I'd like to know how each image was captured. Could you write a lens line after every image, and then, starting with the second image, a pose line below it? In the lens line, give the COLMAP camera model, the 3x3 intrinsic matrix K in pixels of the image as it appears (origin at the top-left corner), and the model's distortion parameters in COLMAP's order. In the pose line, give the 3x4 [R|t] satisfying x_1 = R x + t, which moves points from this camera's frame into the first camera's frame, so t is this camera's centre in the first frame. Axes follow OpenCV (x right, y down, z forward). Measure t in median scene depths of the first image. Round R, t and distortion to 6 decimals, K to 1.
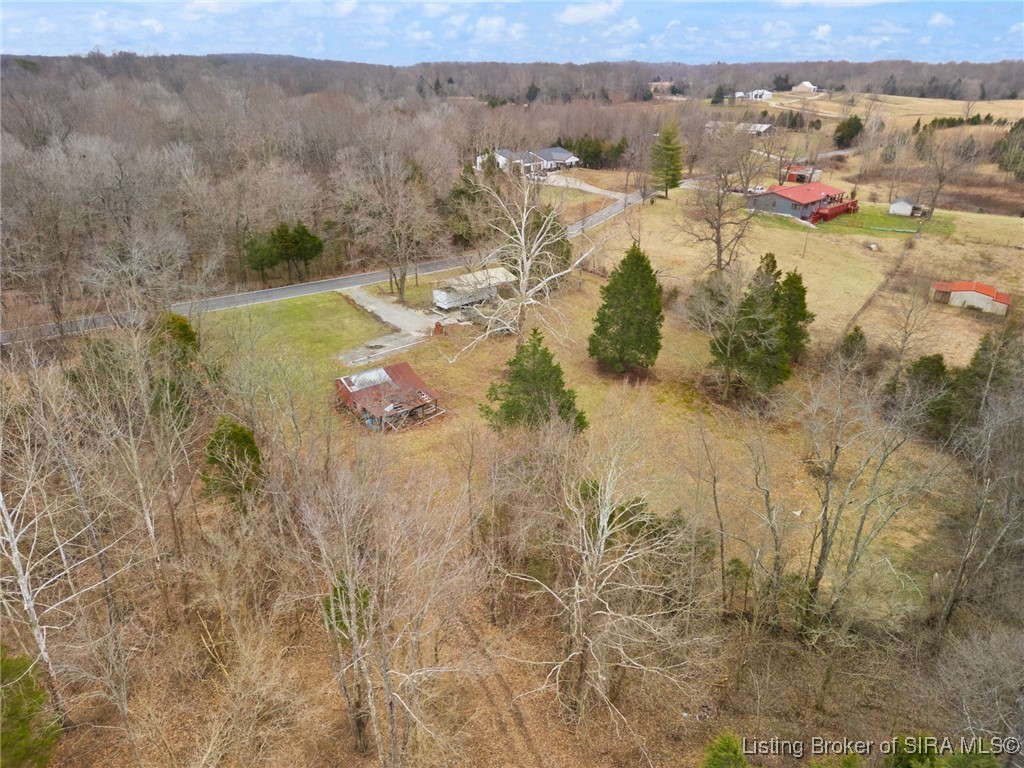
lens RADIAL K [[711.3, 0, 514.1], [0, 711.3, 384.6], [0, 0, 1]] dist [0.079218, -0.061417]
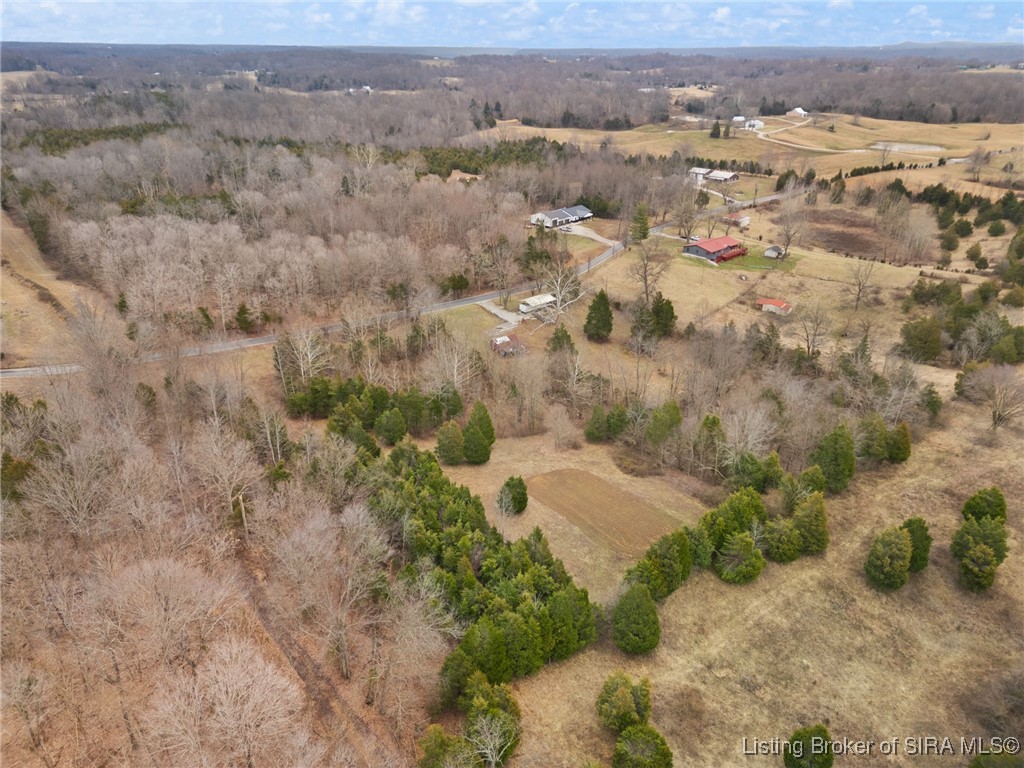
lens RADIAL K [[711.3, 0, 508.5], [0, 711.3, 382.0], [0, 0, 1]] dist [0.079218, -0.061417]
pose [[0.998601, 0.014261, -0.050918, -0.025156], [-0.013198, 0.999689, 0.021142, 0.068672], [0.051204, -0.020440, 0.998479, -1.238214]]
